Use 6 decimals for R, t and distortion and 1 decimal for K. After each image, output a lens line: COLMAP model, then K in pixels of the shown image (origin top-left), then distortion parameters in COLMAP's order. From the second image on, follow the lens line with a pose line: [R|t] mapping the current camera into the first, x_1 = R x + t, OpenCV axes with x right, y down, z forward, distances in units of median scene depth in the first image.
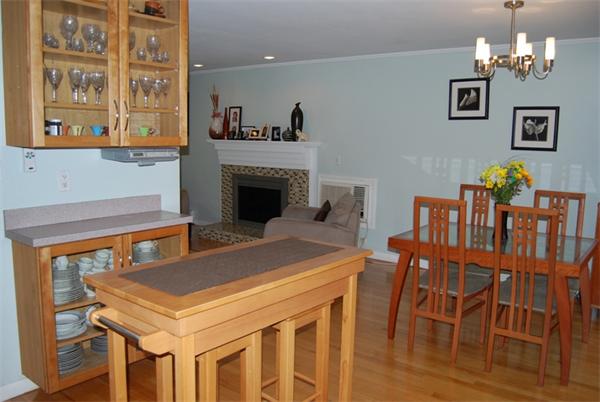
lens RADIAL K [[507.8, 0, 300.0], [0, 507.8, 201.0], [0, 0, 1]] dist [-0.003128, -0.003146]
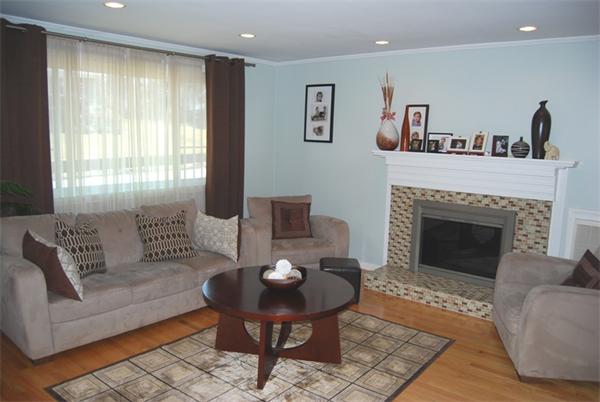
lens RADIAL K [[507.8, 0, 300.0], [0, 507.8, 201.0], [0, 0, 1]] dist [-0.003128, -0.003146]
pose [[0.999824, 0.017105, -0.007734, -0.299315], [-0.017026, 0.999802, 0.010266, -0.059361], [0.007908, -0.010133, 0.999917, 0.308782]]
